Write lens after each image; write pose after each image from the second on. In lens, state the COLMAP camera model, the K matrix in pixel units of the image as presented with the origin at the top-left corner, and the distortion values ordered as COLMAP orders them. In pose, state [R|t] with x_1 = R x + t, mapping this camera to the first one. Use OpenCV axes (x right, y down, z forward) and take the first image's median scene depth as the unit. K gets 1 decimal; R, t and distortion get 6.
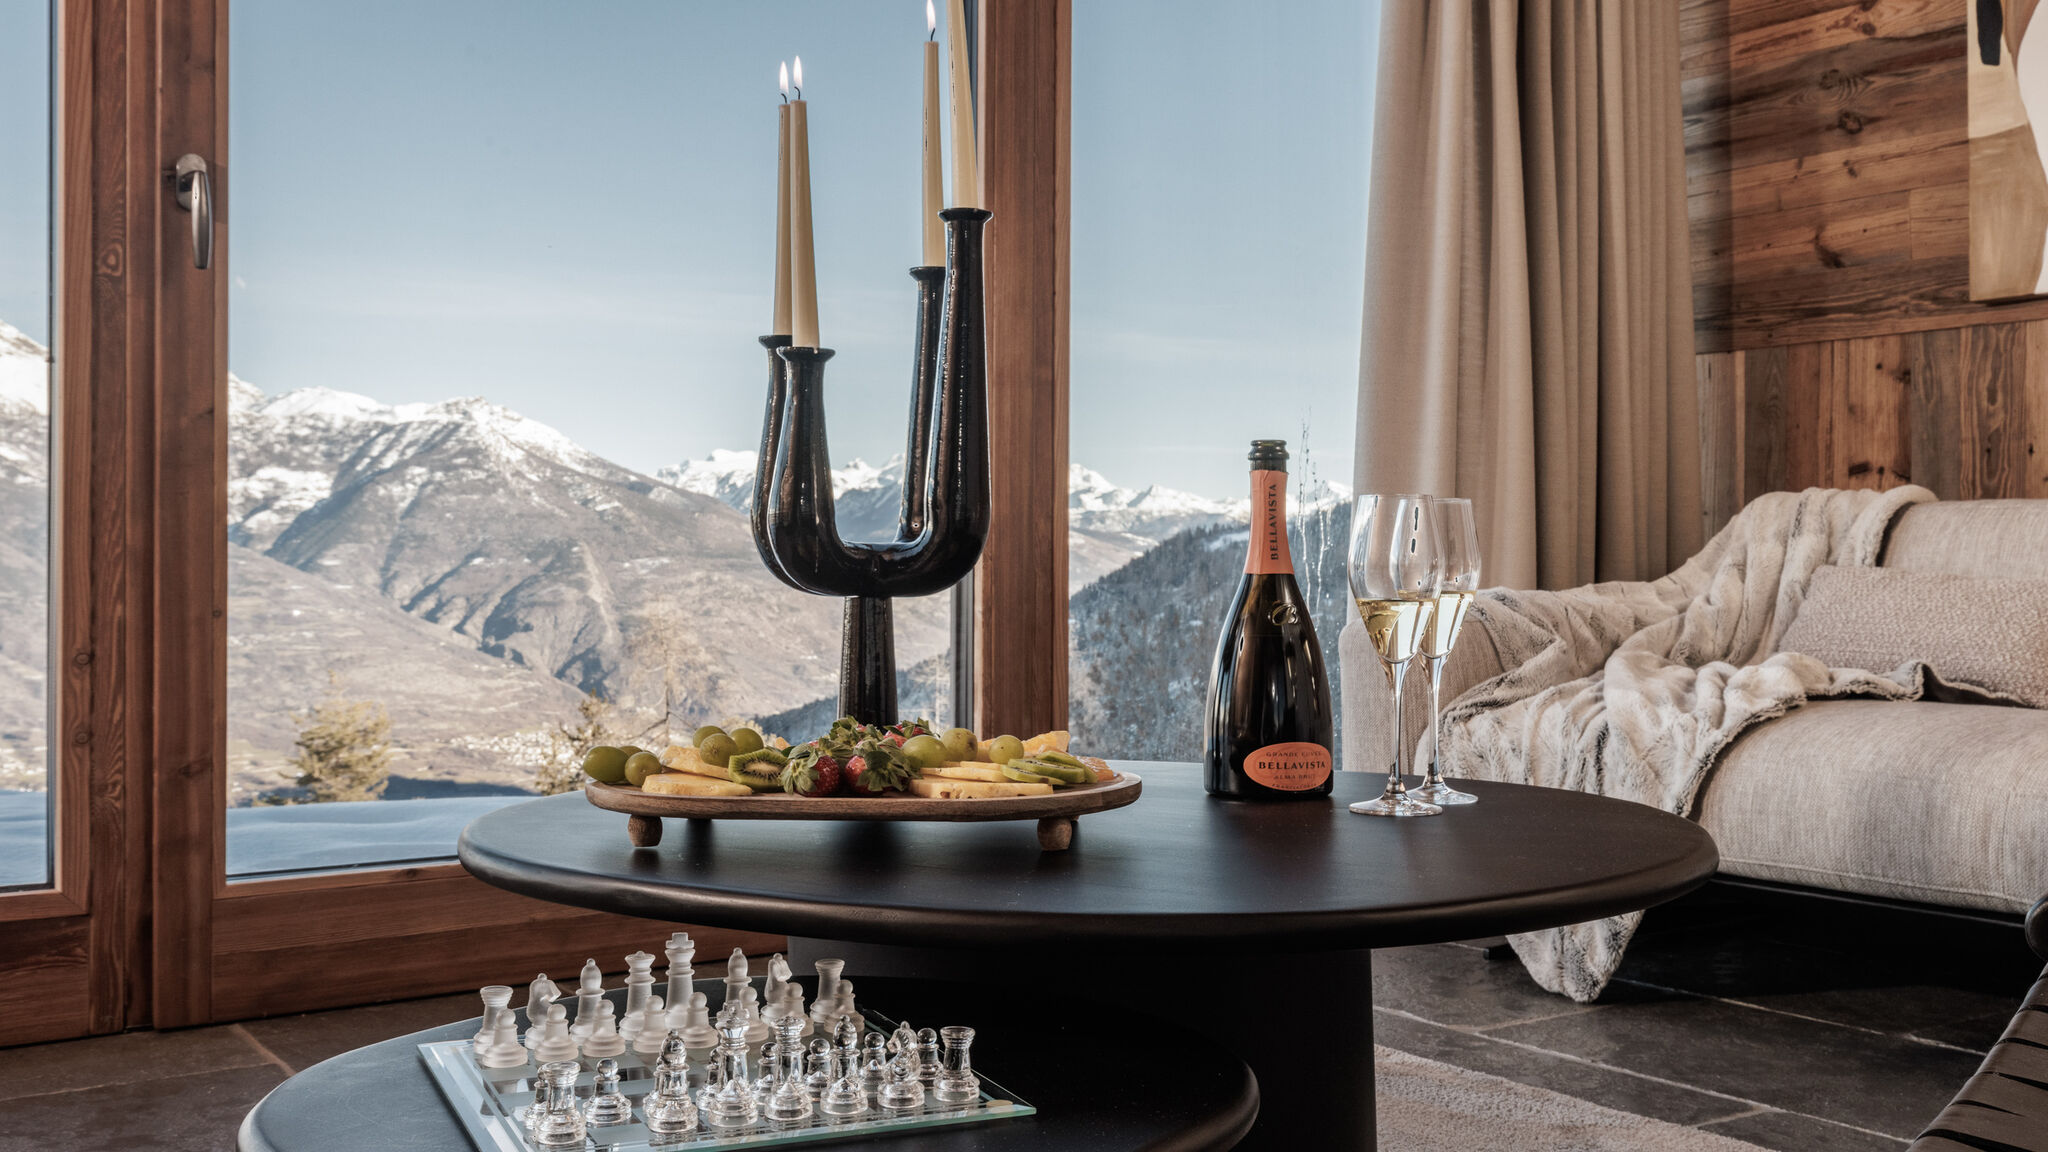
lens RADIAL K [[1948.2, 0, 1024.0], [0, 1948.2, 576.0], [0, 0, 1]] dist [0.002426, 0.004135]
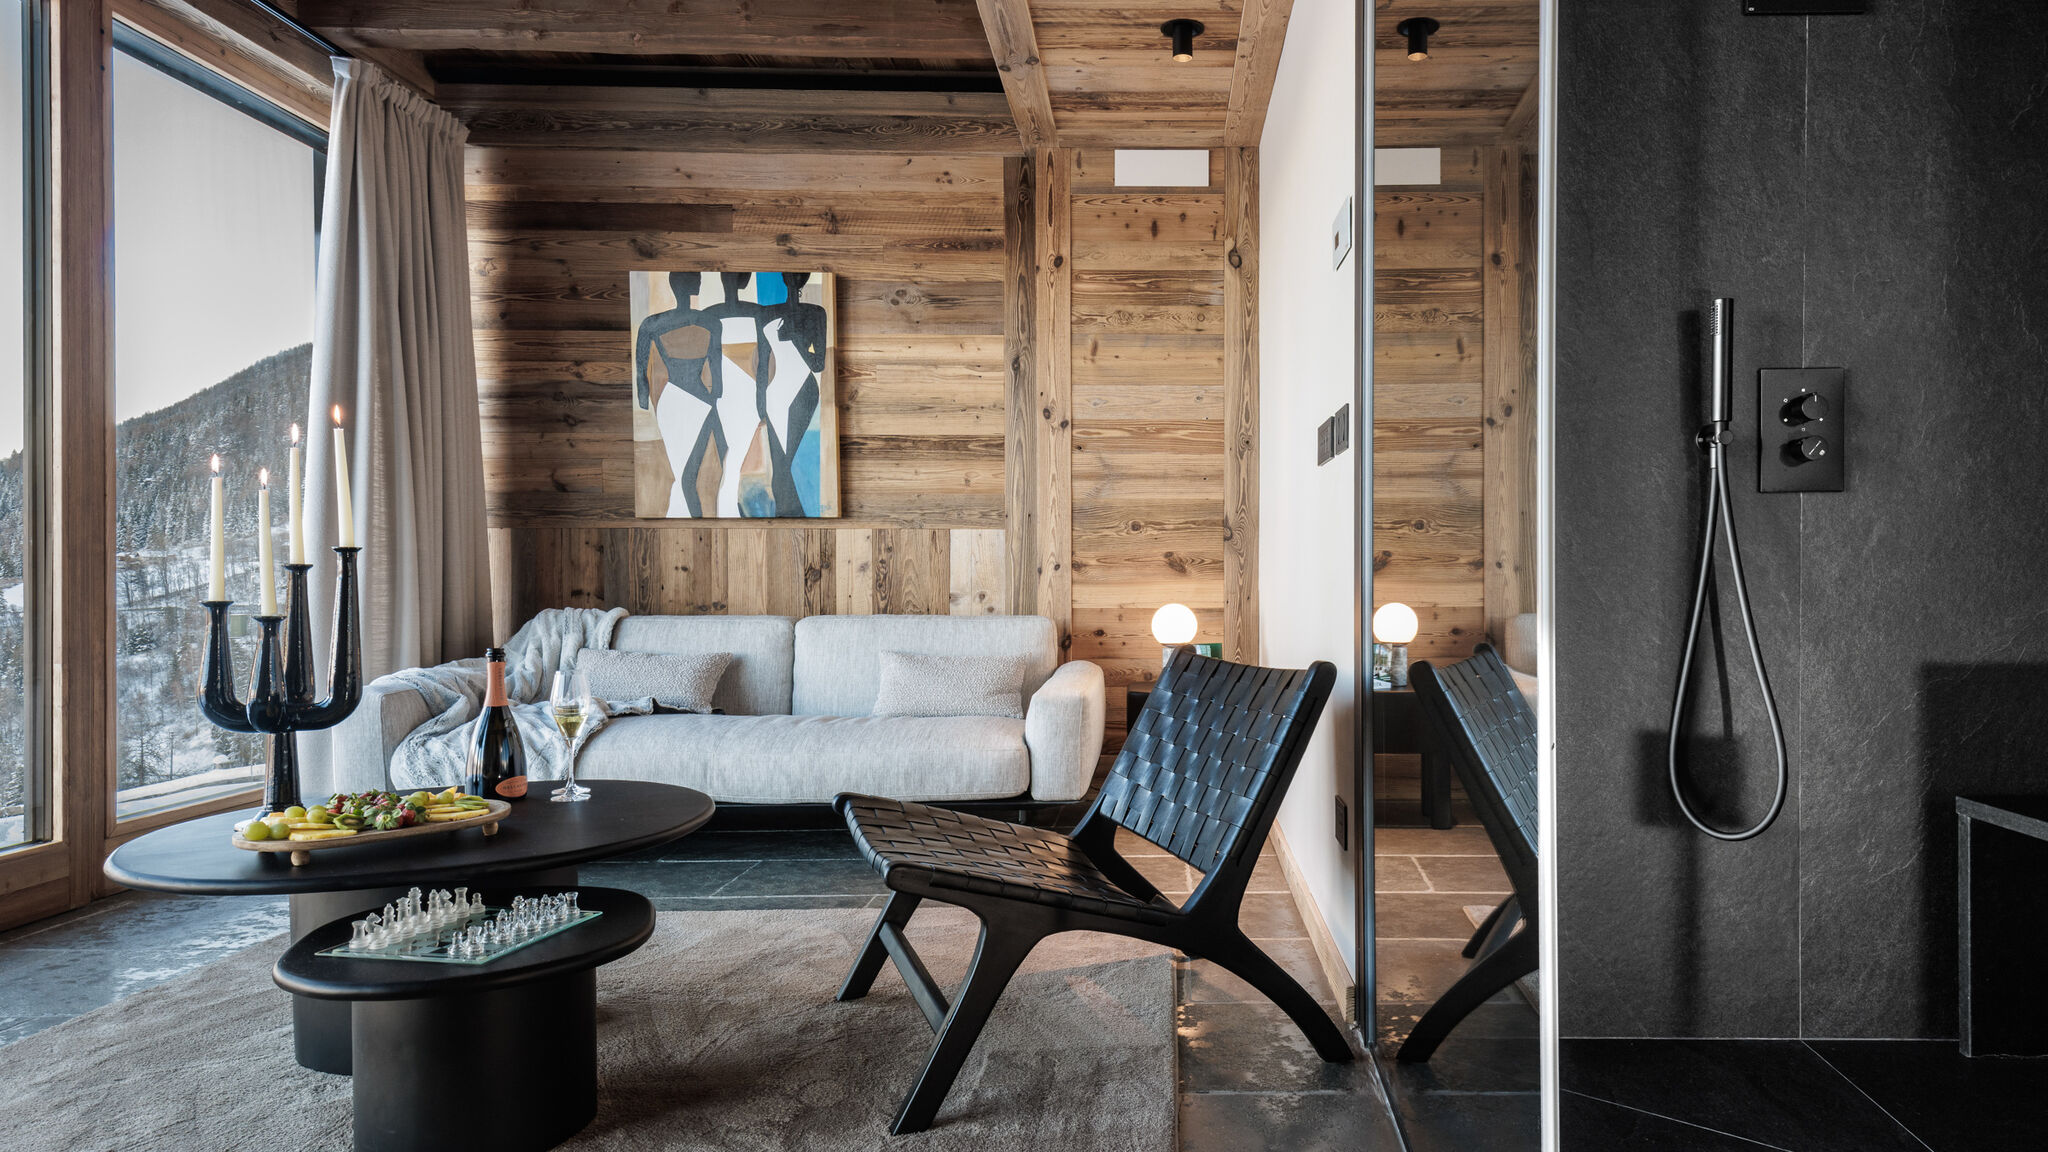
lens RADIAL K [[1247.4, 0, 1162.5], [0, 1247.4, 597.0], [0, 0, 1]] dist [0.004520, -0.001834]
pose [[0.563708, -0.015396, 0.825831, -0.308763], [0.004792, 0.999870, 0.015369, -0.070558], [-0.825960, -0.004706, 0.563709, -0.237084]]
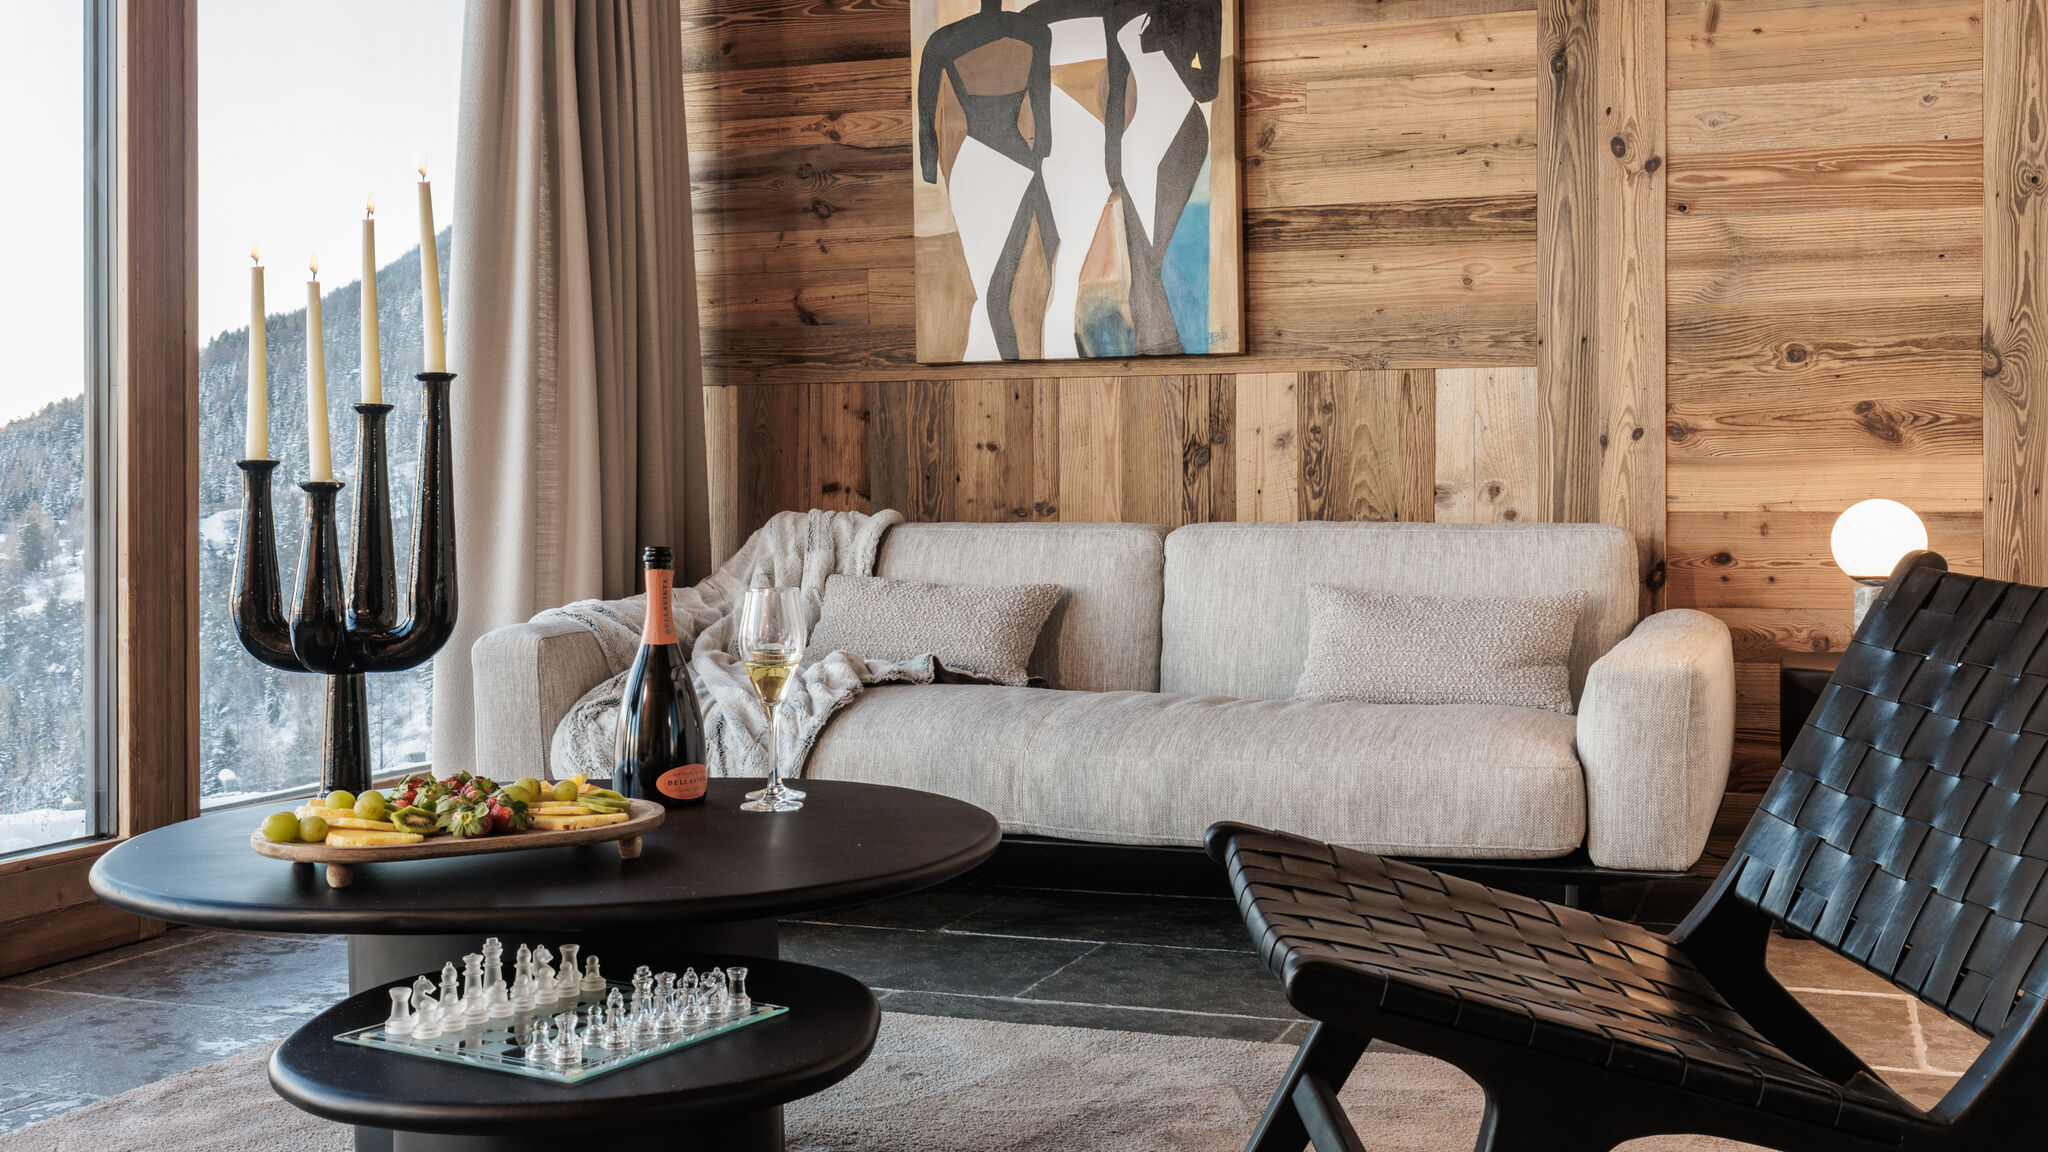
lens RADIAL K [[2081.4, 0, 1027.5], [0, 2081.4, 508.6], [0, 0, 1]] dist [0.023151, -0.019596]
pose [[0.822084, -0.007416, 0.569317, -0.235298], [0.006802, 0.999972, 0.003204, -0.046922], [-0.569325, 0.001239, 0.822112, -0.172783]]
